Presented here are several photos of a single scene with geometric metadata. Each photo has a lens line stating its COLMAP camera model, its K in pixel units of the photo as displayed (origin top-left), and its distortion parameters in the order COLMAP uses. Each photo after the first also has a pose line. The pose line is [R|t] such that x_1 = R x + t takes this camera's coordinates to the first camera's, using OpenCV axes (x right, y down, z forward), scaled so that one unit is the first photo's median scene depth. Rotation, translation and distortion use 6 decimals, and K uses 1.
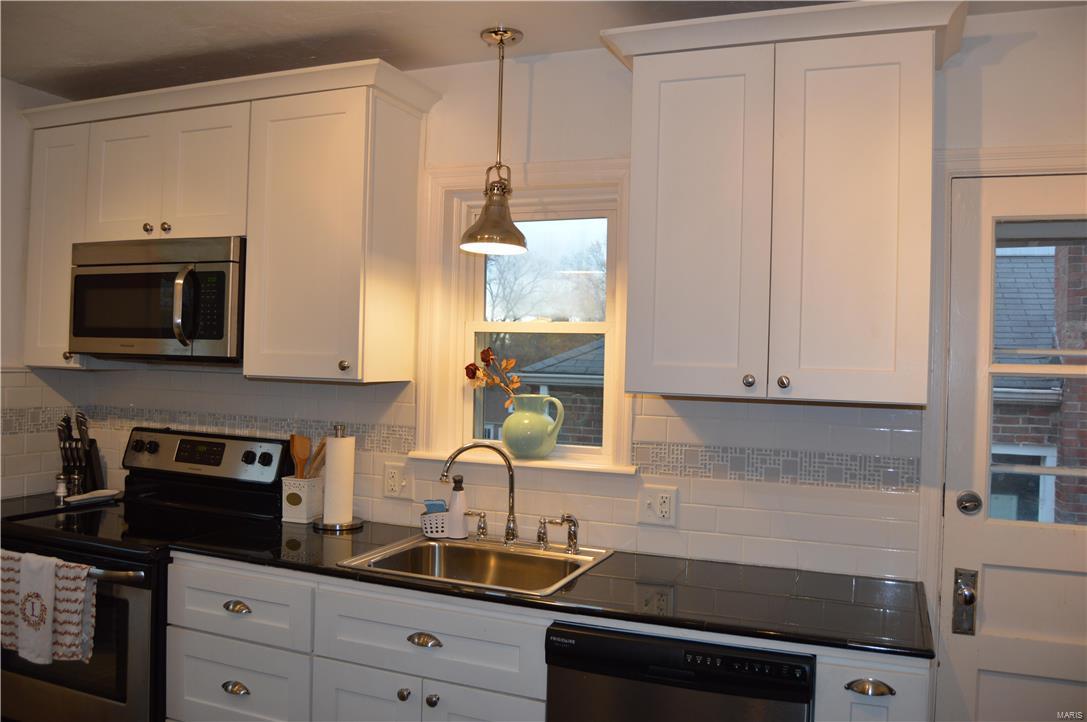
lens RADIAL K [[861.2, 0, 542.5], [0, 861.2, 361.9], [0, 0, 1]] dist [-0.078446, 0.004600]
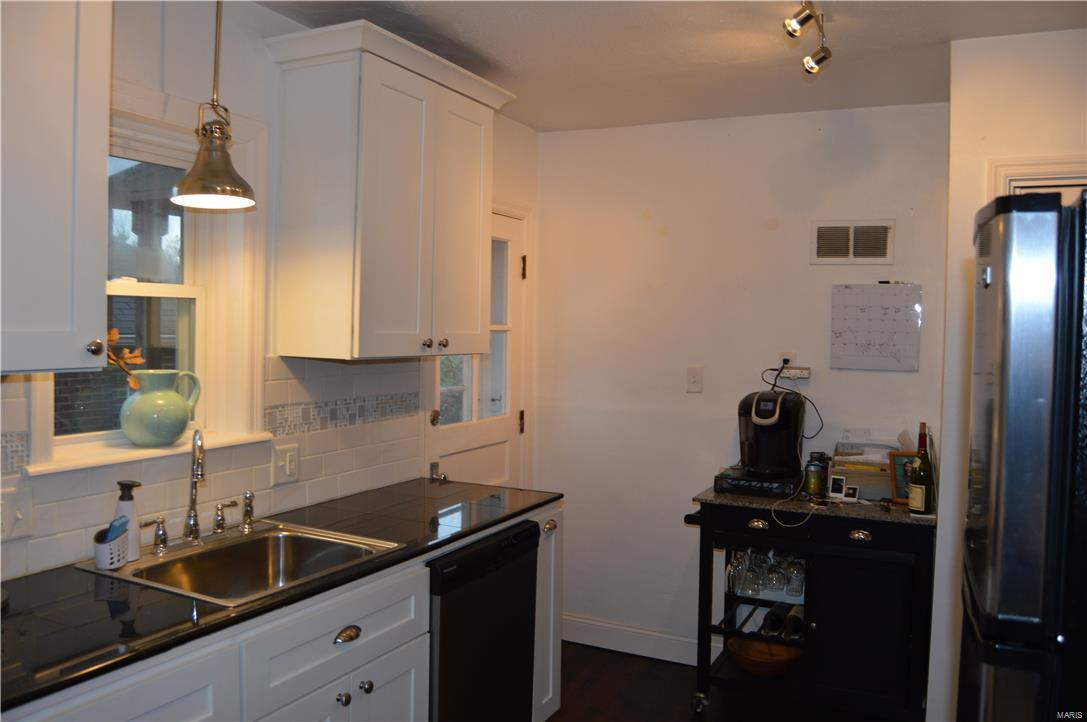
lens RADIAL K [[861.2, 0, 544.6], [0, 861.2, 359.3], [0, 0, 1]] dist [-0.078446, 0.004600]
pose [[0.080805, -0.065116, 0.994601, -0.879024], [-0.012517, 0.997719, 0.066337, -0.035509], [-0.996651, -0.017810, 0.079805, 0.604875]]
